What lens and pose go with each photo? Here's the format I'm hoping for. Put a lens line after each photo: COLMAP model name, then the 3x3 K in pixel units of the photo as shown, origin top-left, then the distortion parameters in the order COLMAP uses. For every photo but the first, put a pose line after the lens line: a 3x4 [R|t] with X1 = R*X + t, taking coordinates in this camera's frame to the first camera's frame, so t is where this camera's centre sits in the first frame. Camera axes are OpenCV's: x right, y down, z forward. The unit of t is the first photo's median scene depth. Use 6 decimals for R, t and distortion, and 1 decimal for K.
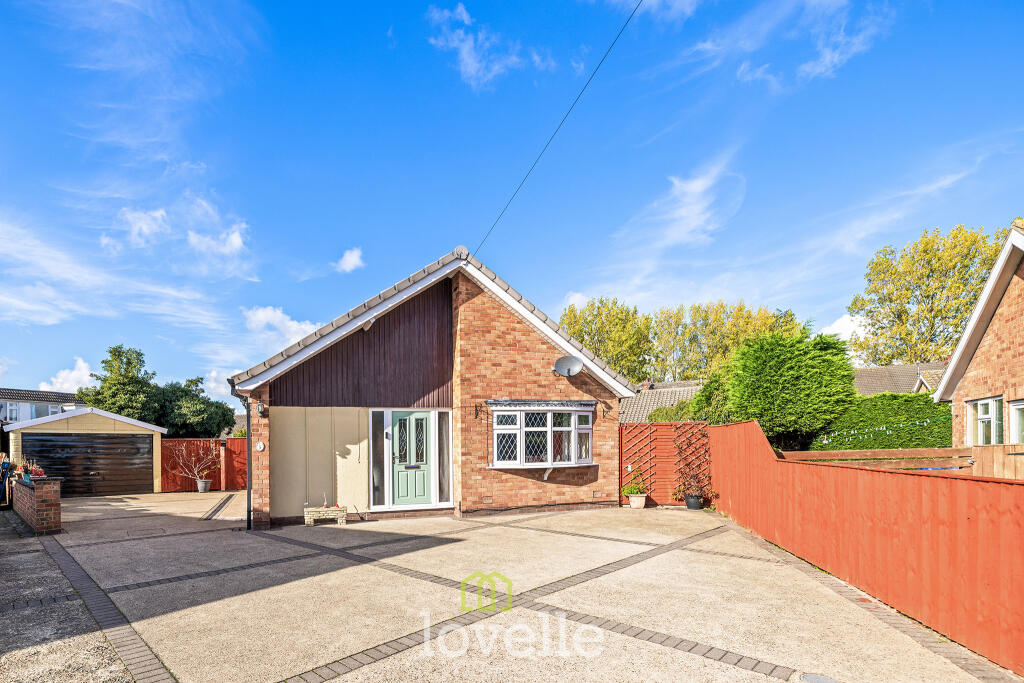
lens RADIAL K [[438.0, 0, 519.8], [0, 438.0, 341.5], [0, 0, 1]] dist [0.000996, 0.000261]
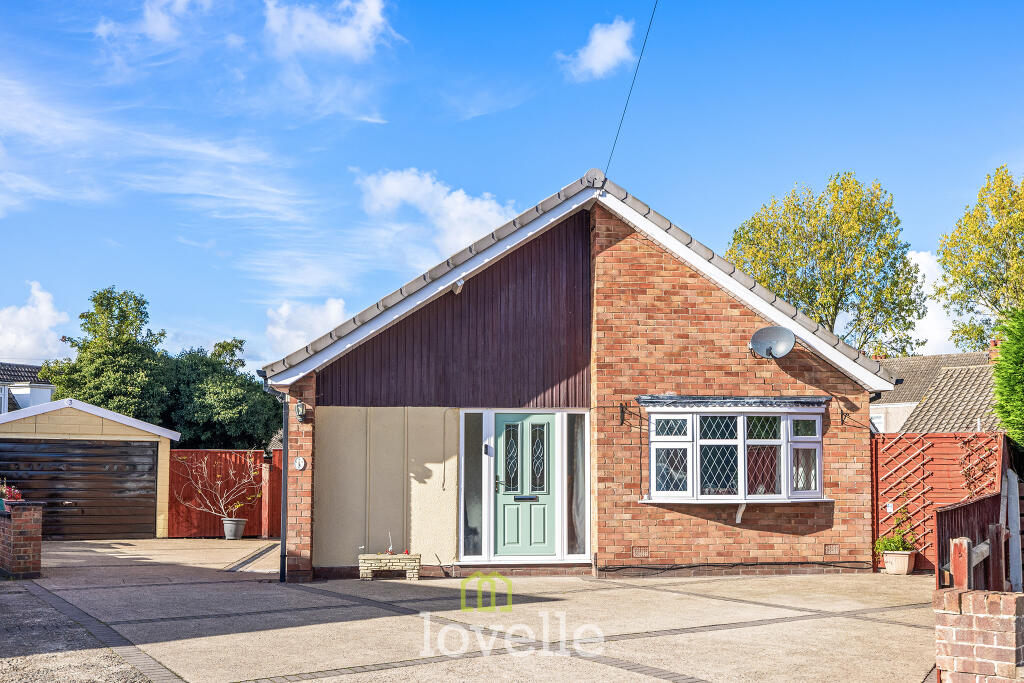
lens RADIAL K [[496.9, 0, 511.6], [0, 496.9, 315.2], [0, 0, 1]] dist [0.000154, -0.000582]
pose [[0.996477, -0.011970, -0.083007, -0.203860], [0.007005, 0.998183, -0.059849, 0.055581], [0.083572, 0.059057, 0.994750, 0.237738]]
